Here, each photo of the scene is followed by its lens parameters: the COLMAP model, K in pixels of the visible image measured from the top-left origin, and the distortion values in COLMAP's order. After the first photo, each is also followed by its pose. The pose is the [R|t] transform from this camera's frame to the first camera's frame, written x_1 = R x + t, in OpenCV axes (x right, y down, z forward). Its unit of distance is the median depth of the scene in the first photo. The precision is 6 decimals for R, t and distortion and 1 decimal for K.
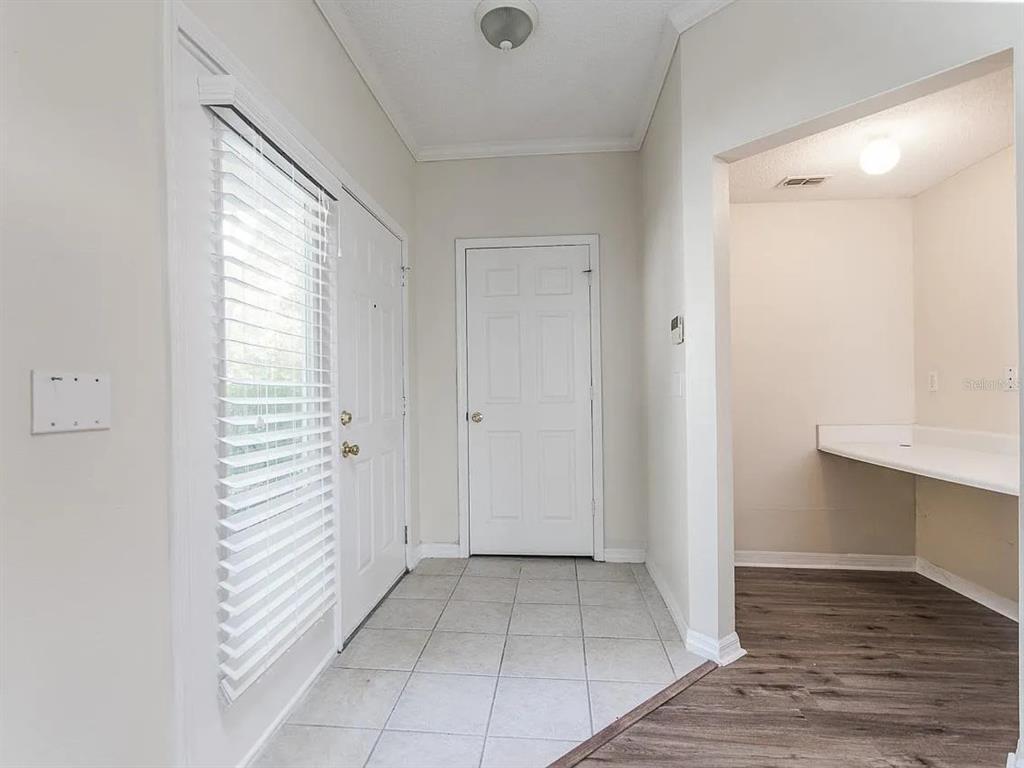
lens RADIAL K [[500.9, 0, 514.6], [0, 500.9, 386.2], [0, 0, 1]] dist [-0.001436, 0.000491]
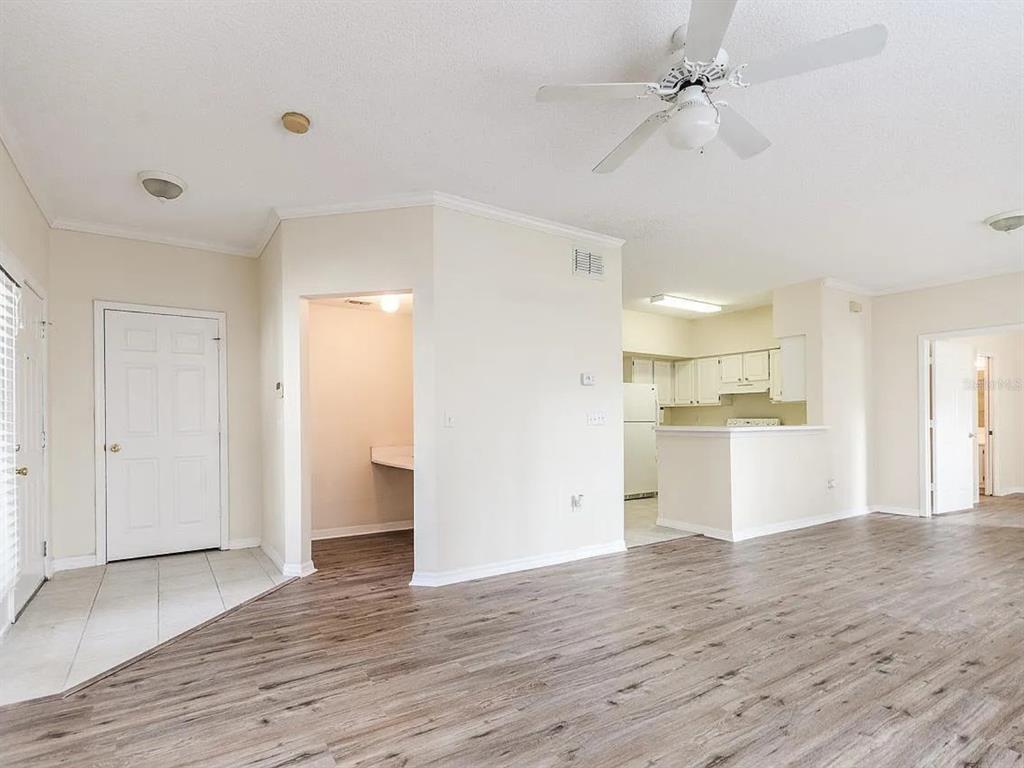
lens RADIAL K [[534.6, 0, 498.1], [0, 534.6, 418.0], [0, 0, 1]] dist [0.001924, -0.005463]
pose [[0.791471, 0.007979, 0.611154, -0.170602], [-0.003118, 0.999954, -0.009017, -0.003672], [-0.611199, 0.005231, 0.791460, -0.775701]]
